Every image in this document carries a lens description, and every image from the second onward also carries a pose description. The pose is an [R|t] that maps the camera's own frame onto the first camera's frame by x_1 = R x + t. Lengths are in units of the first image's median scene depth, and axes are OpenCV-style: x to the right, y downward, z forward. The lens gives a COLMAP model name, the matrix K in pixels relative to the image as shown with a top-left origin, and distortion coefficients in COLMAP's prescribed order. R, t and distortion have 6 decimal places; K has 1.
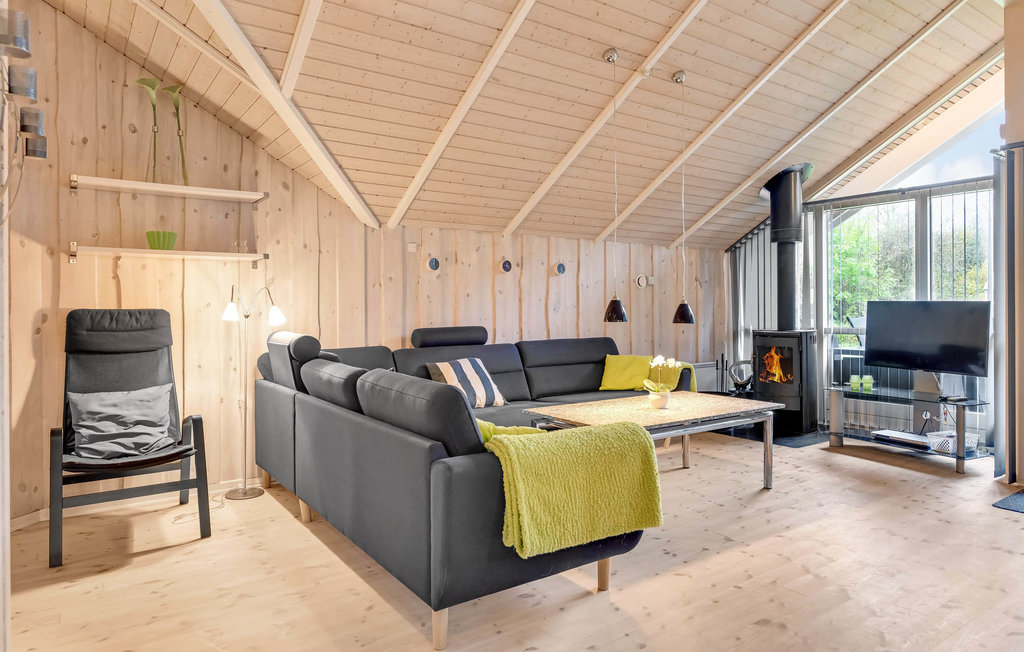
lens RADIAL K [[638.2, 0, 522.8], [0, 638.2, 311.8], [0, 0, 1]] dist [-0.004751, 0.001934]
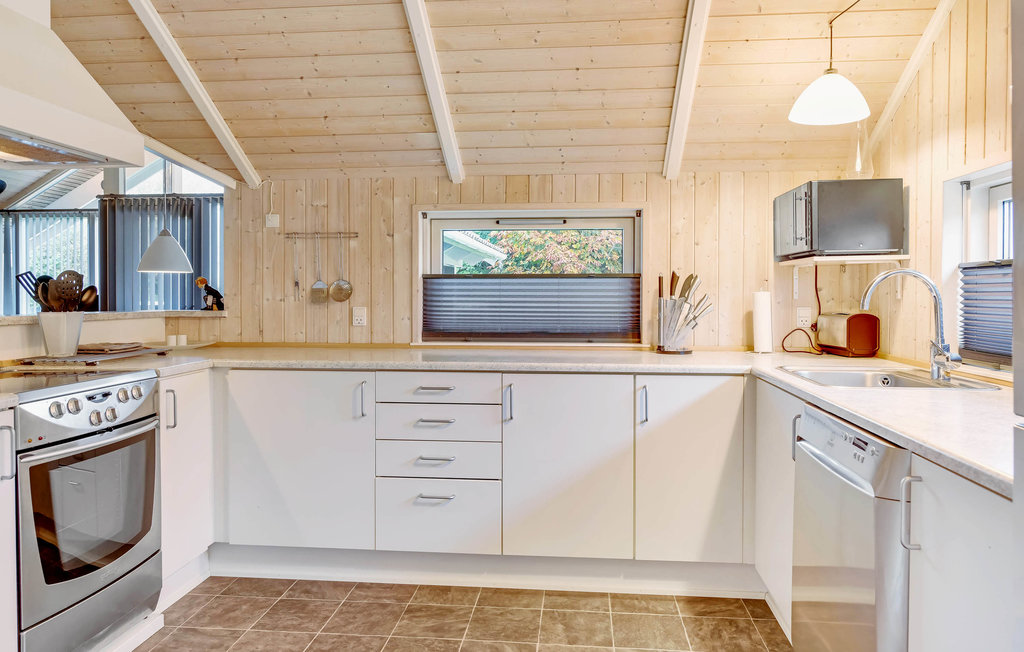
lens RADIAL K [[682.3, 0, 521.6], [0, 682.3, 305.9], [0, 0, 1]] dist [-0.002792, -0.002385]
pose [[0.653365, -0.006542, 0.757015, 0.161456], [-0.002230, 0.999942, 0.010566, -0.010591], [-0.757040, -0.008592, 0.653313, -0.821934]]
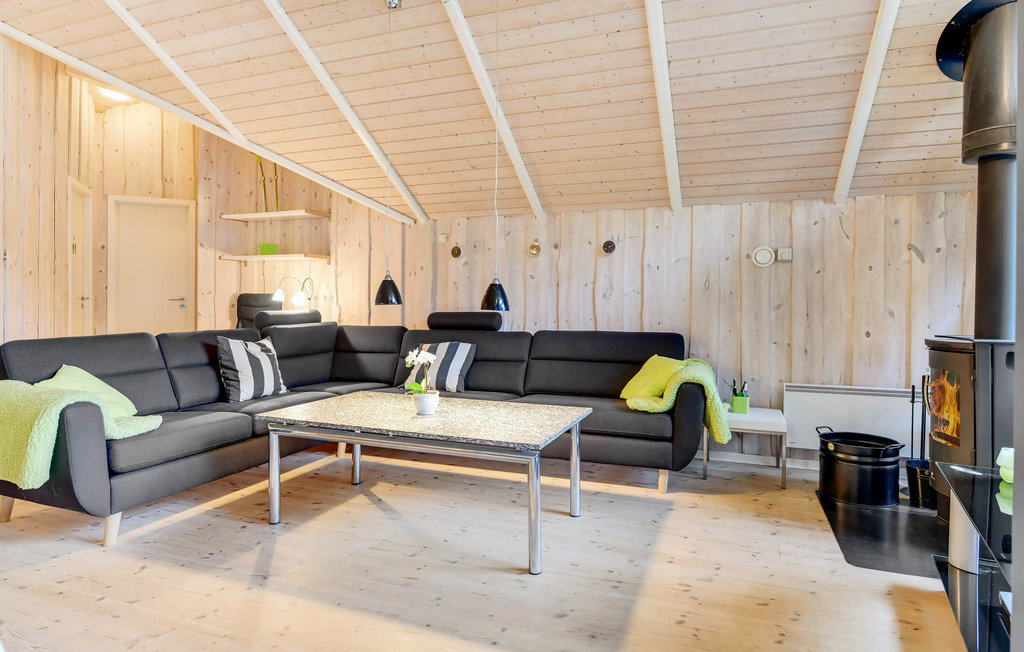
lens RADIAL K [[568.9, 0, 523.5], [0, 568.9, 310.7], [0, 0, 1]] dist [-0.003858, -0.001201]
pose [[0.558529, 0.017895, -0.829292, 0.808896], [-0.012468, 0.999835, 0.013178, 0.009724], [0.829391, 0.002979, 0.558661, 0.645887]]
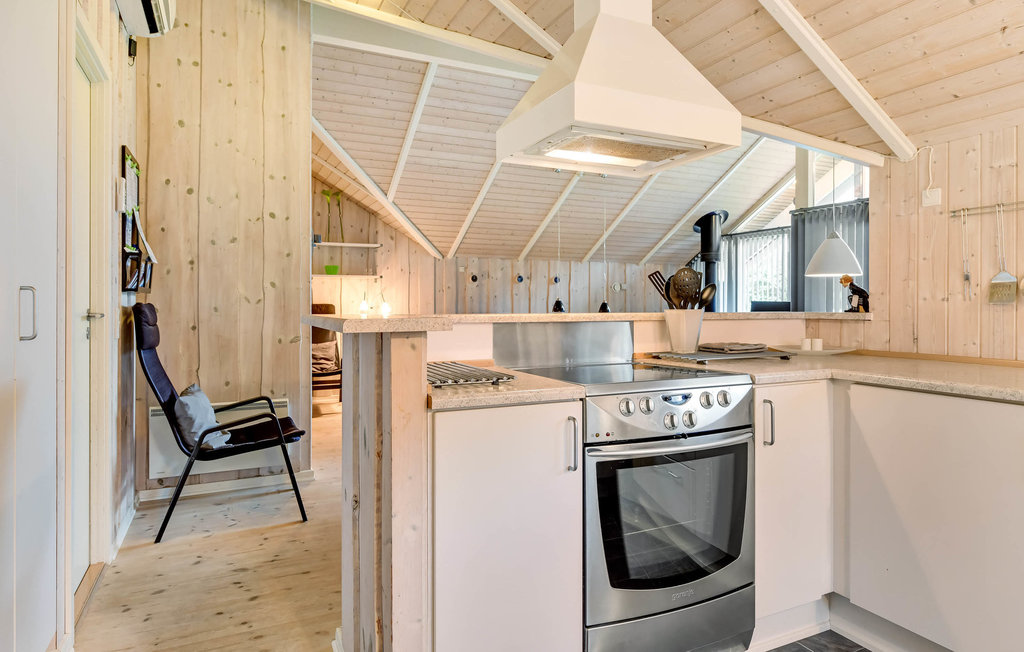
lens RADIAL K [[604.5, 0, 523.5], [0, 604.5, 306.7], [0, 0, 1]] dist [-0.001983, -0.002810]
pose [[0.986046, 0.005696, -0.166375, 0.303844], [-0.005773, 0.999983, 0.000026, 0.000664], [0.166372, 0.000935, 0.986063, -0.680072]]
